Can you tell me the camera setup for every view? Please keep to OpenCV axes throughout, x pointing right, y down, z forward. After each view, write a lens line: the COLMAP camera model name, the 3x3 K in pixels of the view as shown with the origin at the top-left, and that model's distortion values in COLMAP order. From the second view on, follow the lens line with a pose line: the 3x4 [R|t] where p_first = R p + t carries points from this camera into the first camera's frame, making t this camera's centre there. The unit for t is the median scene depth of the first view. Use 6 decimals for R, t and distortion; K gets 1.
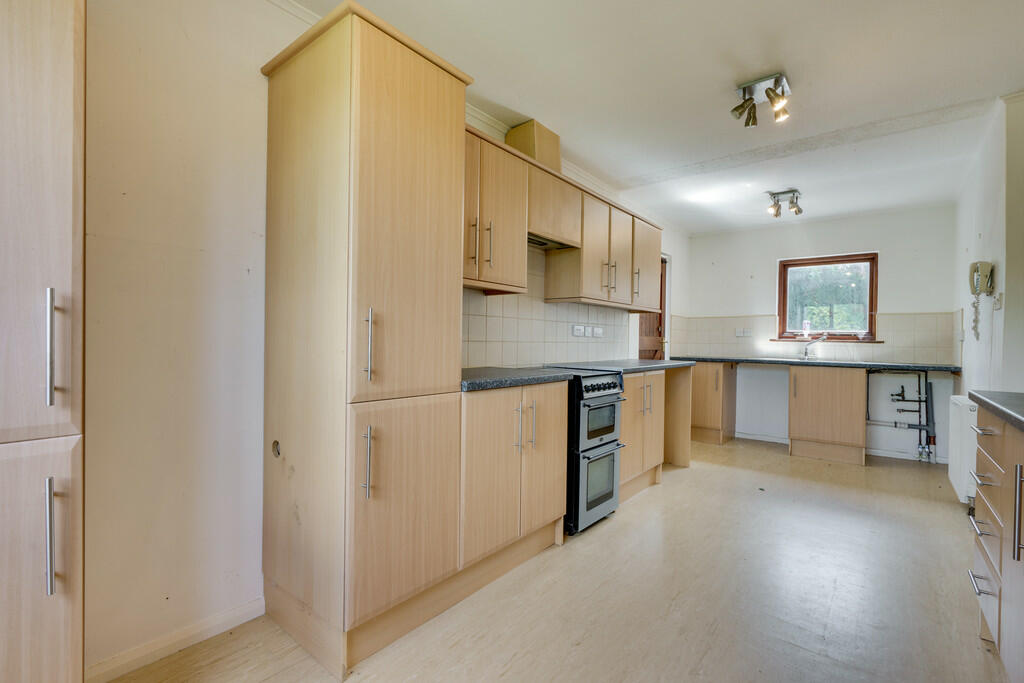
lens RADIAL K [[466.5, 0, 509.9], [0, 466.5, 339.6], [0, 0, 1]] dist [0.002354, -0.000119]
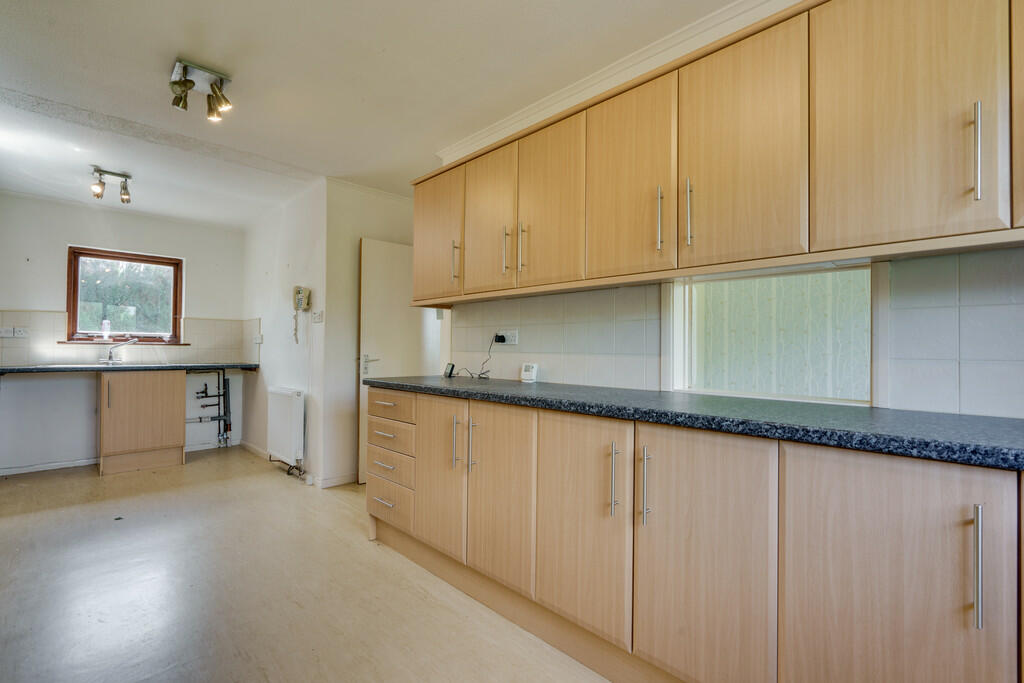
lens RADIAL K [[466.5, 0, 512.8], [0, 466.5, 341.0], [0, 0, 1]] dist [0.002354, -0.000119]
pose [[0.097893, 0.001613, 0.995196, -0.186089], [-0.004657, 0.999988, -0.001163, -0.004891], [-0.995186, -0.004521, 0.097900, 0.156114]]
